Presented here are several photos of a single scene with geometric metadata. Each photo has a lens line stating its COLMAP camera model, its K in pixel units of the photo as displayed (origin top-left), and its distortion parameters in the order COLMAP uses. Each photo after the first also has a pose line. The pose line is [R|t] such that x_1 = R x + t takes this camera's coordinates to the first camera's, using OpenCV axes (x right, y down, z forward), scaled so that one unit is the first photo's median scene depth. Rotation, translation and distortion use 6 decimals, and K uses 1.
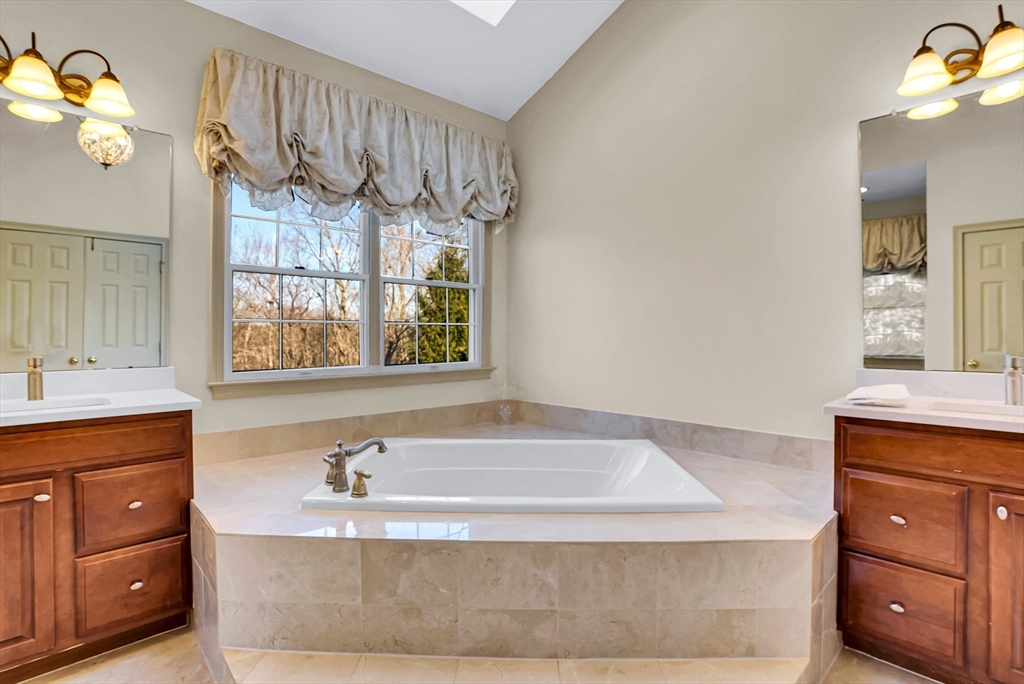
lens RADIAL K [[469.8, 0, 503.2], [0, 469.8, 332.1], [0, 0, 1]] dist [-0.026524, 0.003933]
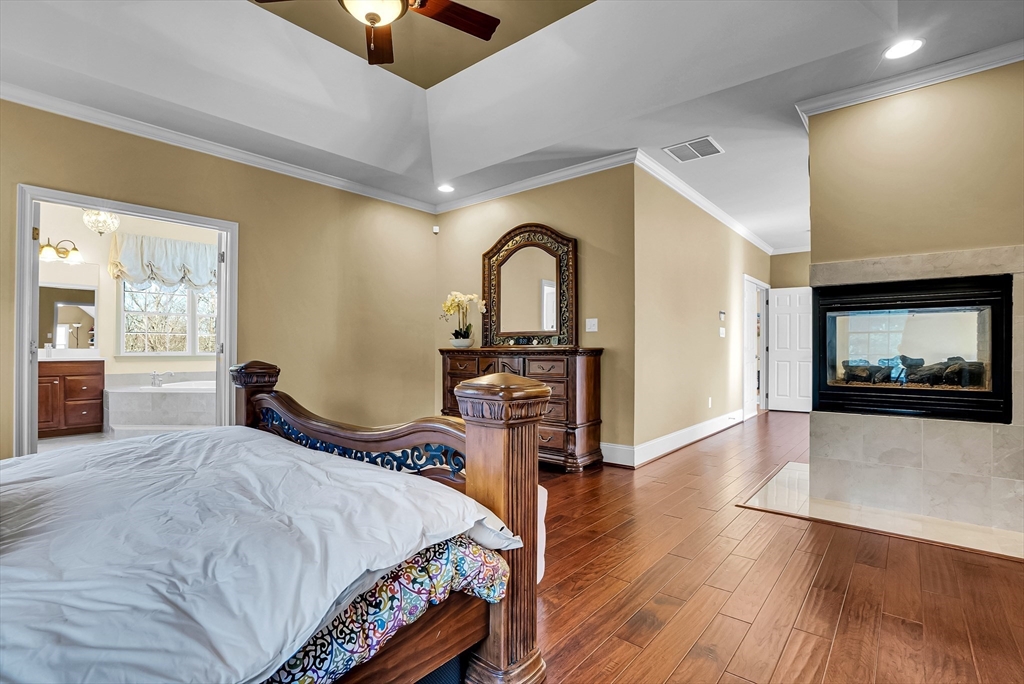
lens RADIAL K [[469.8, 0, 516.2], [0, 469.8, 349.6], [0, 0, 1]] dist [-0.026524, 0.003933]
pose [[0.994375, 0.010101, 0.105432, 1.330892], [-0.010743, 0.999927, 0.005531, 0.030293], [-0.105369, -0.006632, 0.994411, -1.799508]]
